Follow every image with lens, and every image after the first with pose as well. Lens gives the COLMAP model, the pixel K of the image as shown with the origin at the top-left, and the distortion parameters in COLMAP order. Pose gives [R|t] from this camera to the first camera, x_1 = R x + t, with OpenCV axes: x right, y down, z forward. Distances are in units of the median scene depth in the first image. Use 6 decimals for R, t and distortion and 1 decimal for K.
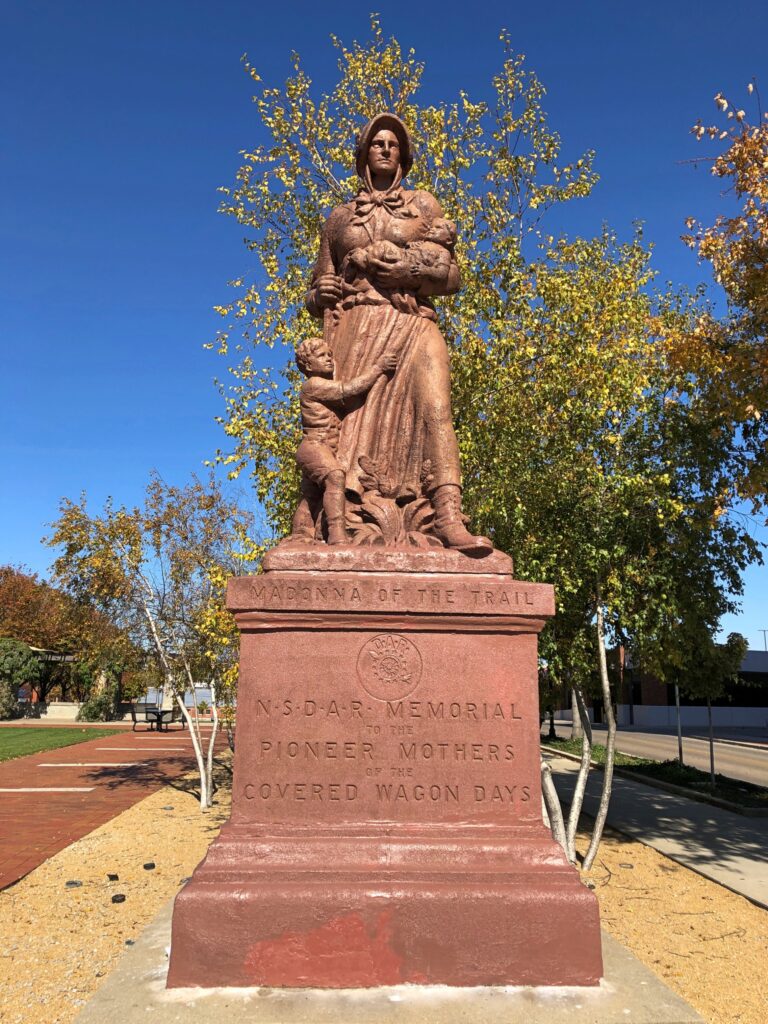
lens RADIAL K [[734.7, 0, 384.0], [0, 734.7, 512.0], [0, 0, 1]] dist [0.002424, -0.003990]
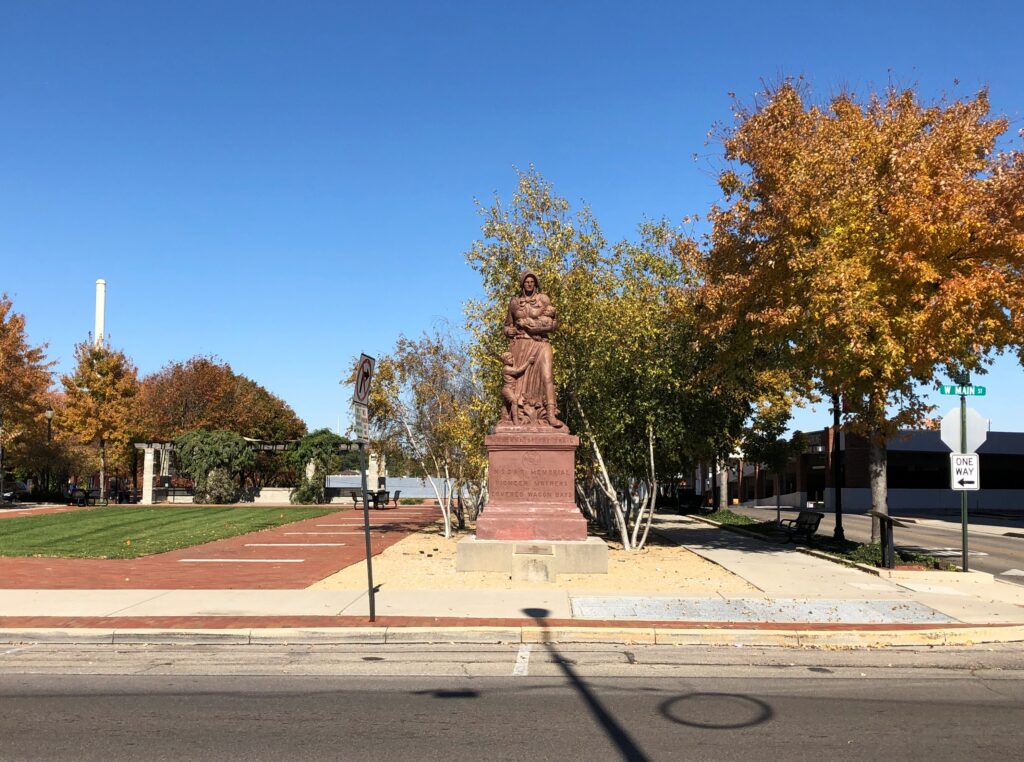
lens RADIAL K [[838.2, 0, 512.0], [0, 838.2, 381.0], [0, 0, 1]] dist [0.005371, 0.001018]
pose [[0.996370, -0.017644, -0.083282, 0.205745], [0.027880, 0.991966, 0.123391, -0.534711], [0.080436, -0.125265, 0.988857, -2.353704]]
